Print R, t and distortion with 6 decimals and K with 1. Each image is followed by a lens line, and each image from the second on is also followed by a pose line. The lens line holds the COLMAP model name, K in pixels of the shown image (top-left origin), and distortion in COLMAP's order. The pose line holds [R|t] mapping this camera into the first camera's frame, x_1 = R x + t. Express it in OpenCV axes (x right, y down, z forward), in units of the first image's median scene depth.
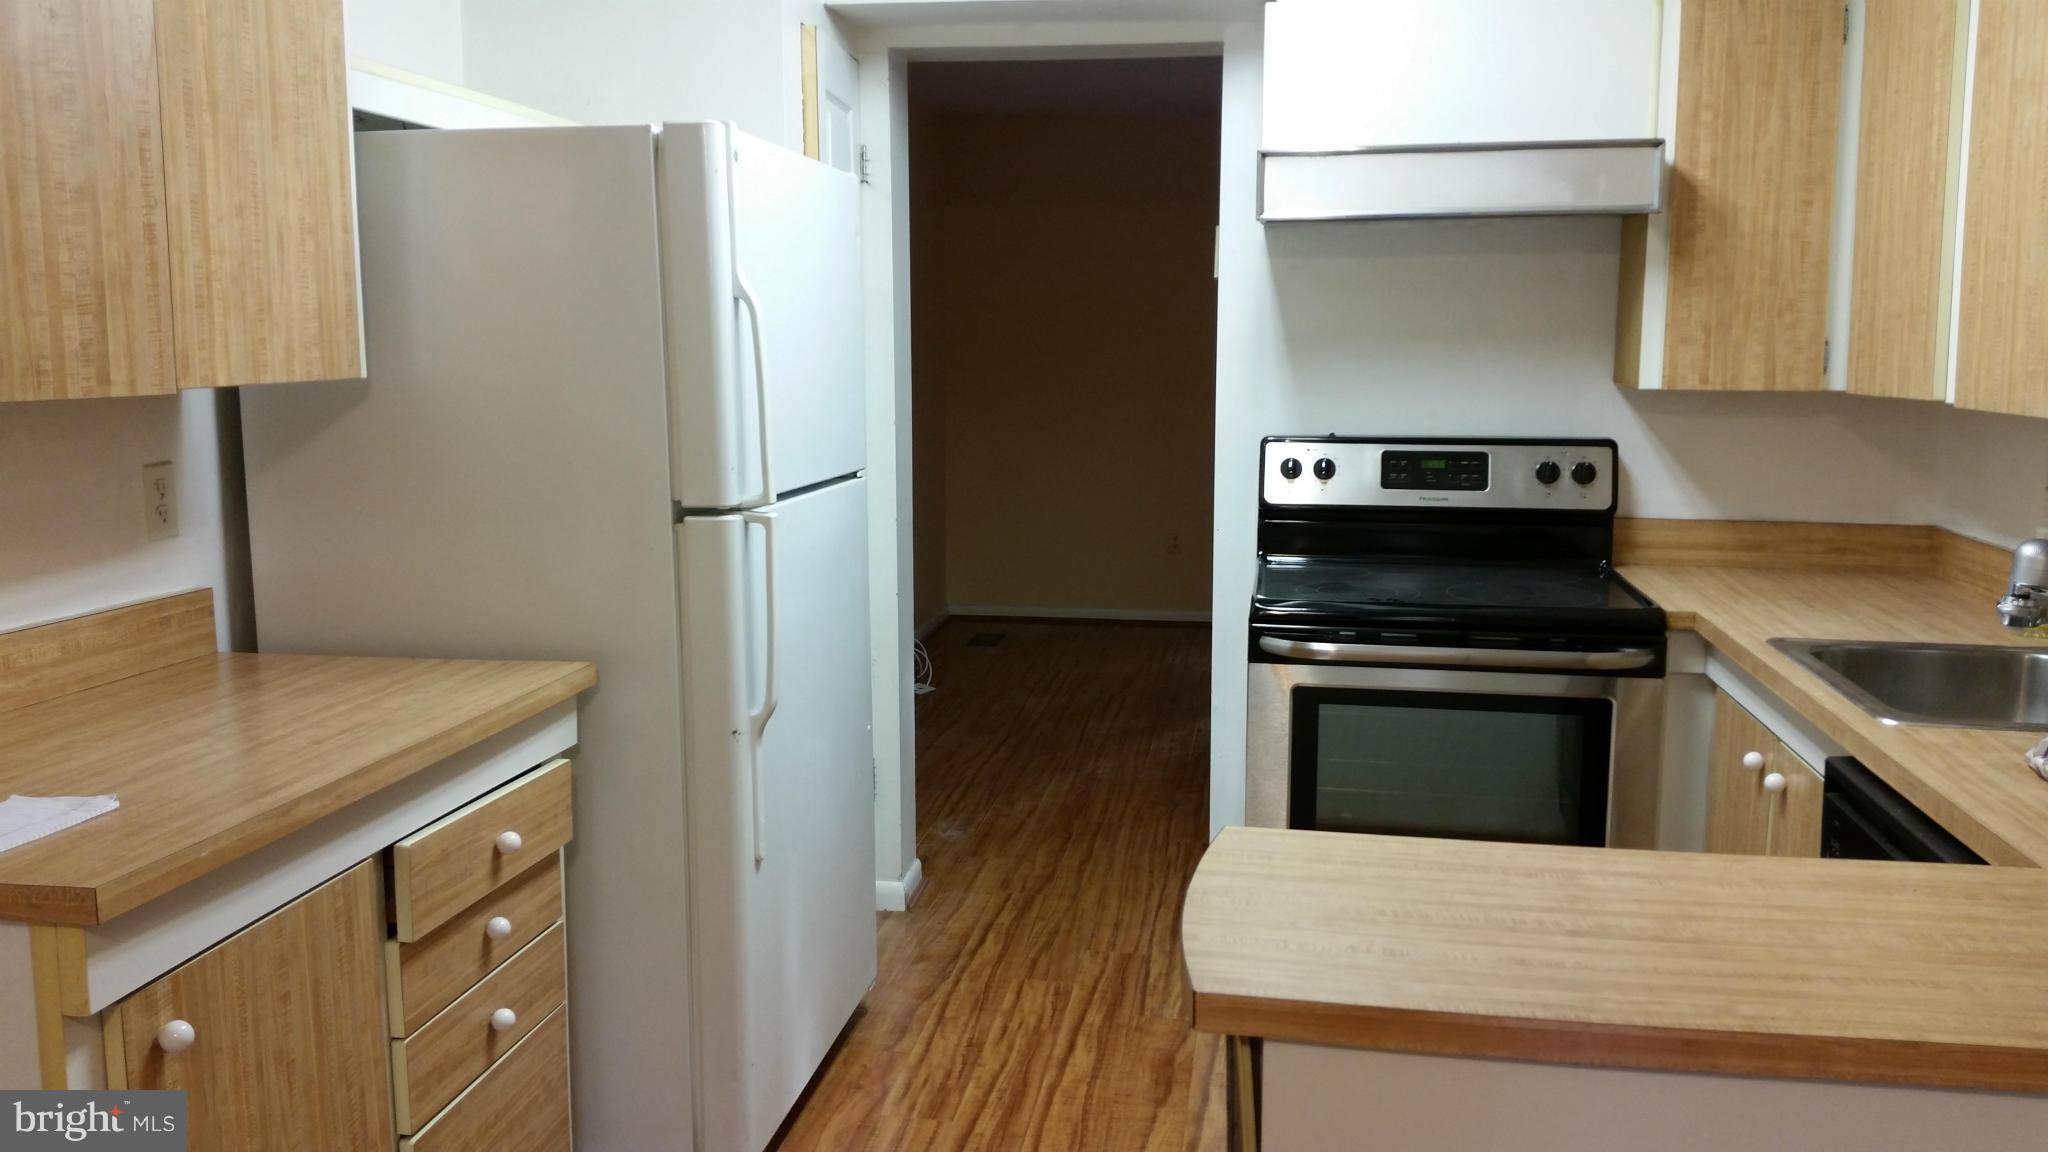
lens RADIAL K [[1619.1, 0, 1052.9], [0, 1619.1, 583.5], [0, 0, 1]] dist [0.158351, -0.342631]
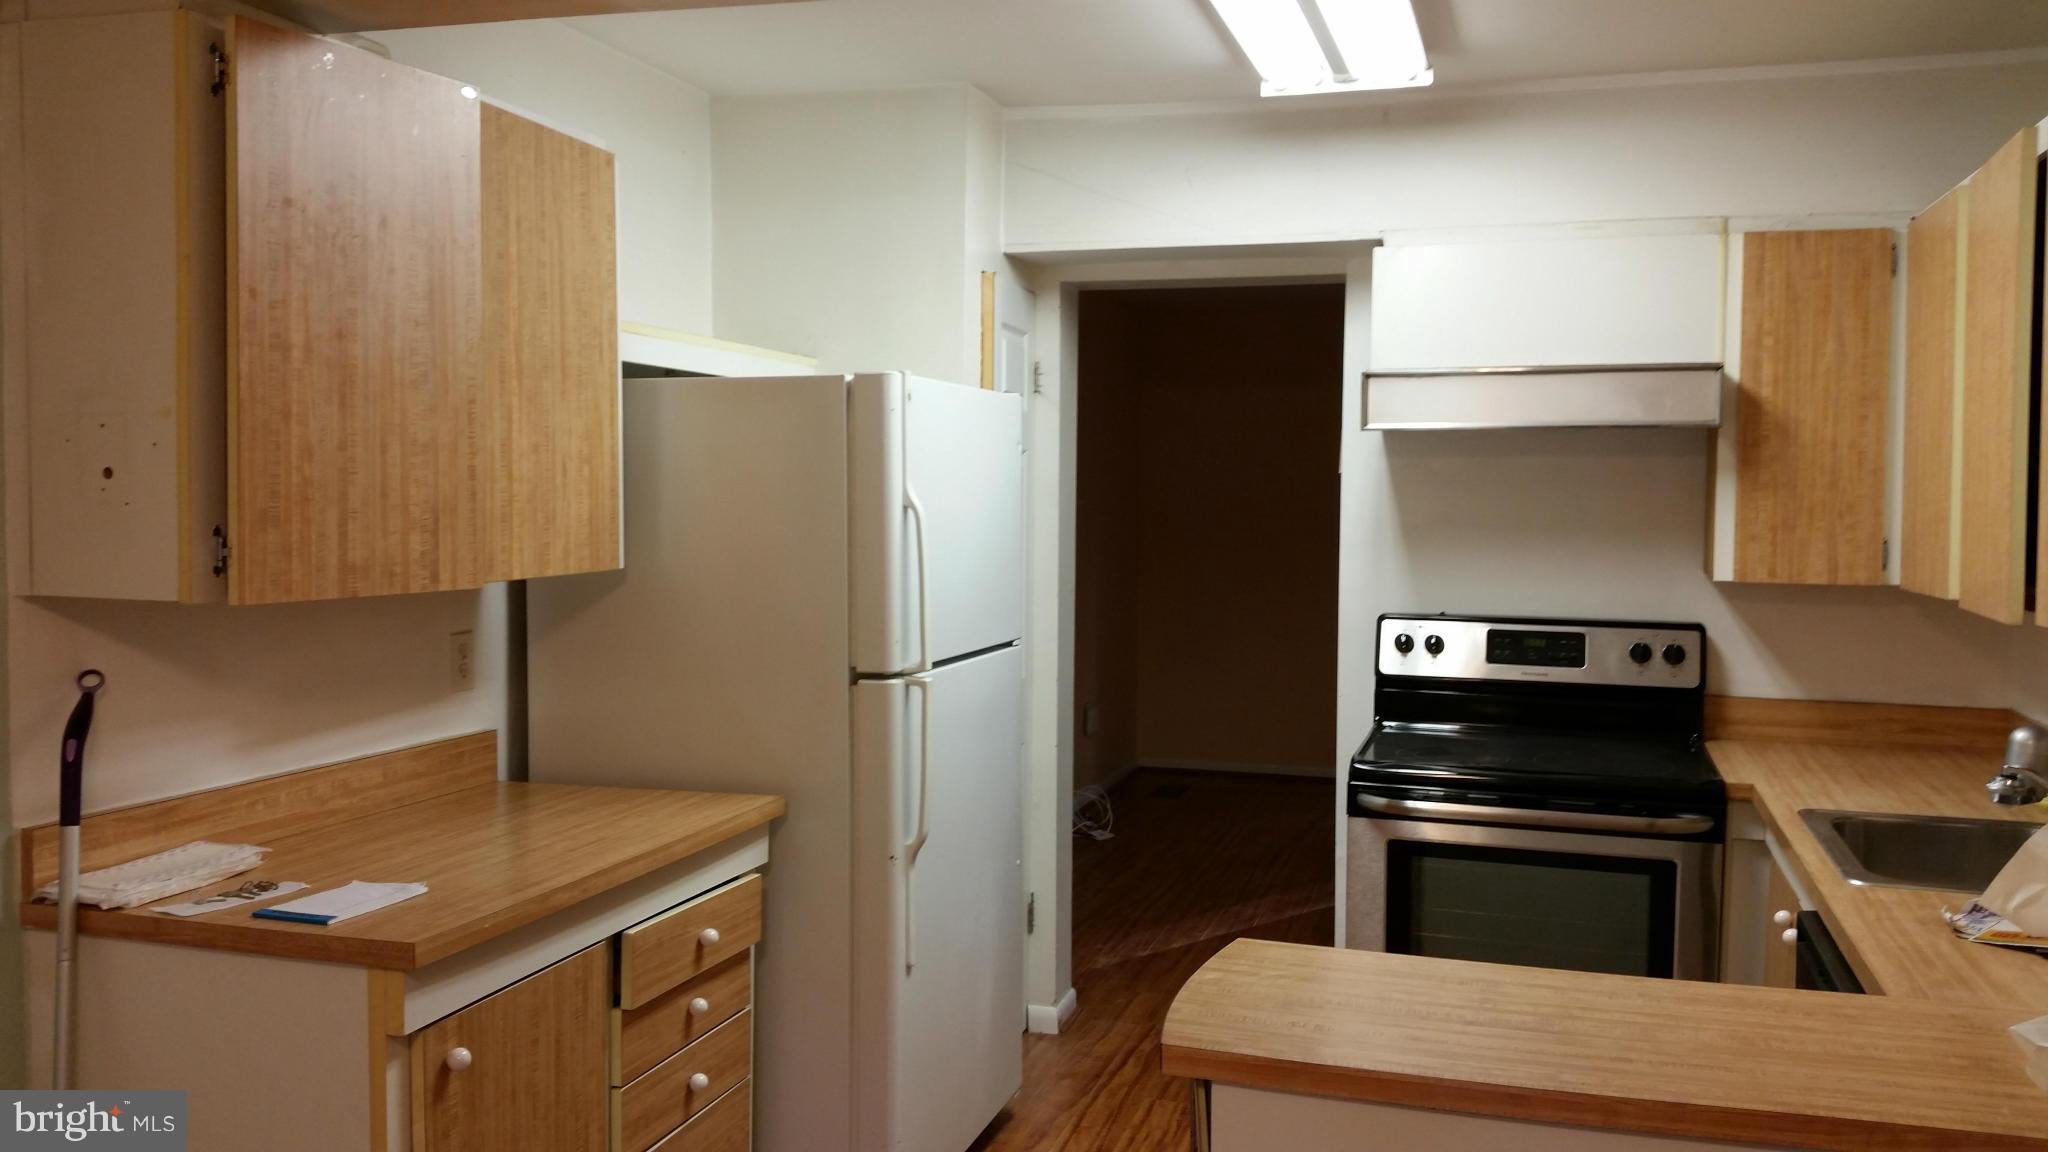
lens RADIAL K [[1619.1, 0, 1052.9], [0, 1619.1, 583.5], [0, 0, 1]] dist [0.158351, -0.342631]
pose [[0.990321, 0.012261, -0.138253, 0.091982], [-0.025089, 0.995496, -0.091426, -0.004745], [0.136509, 0.094010, 0.986168, -0.210051]]
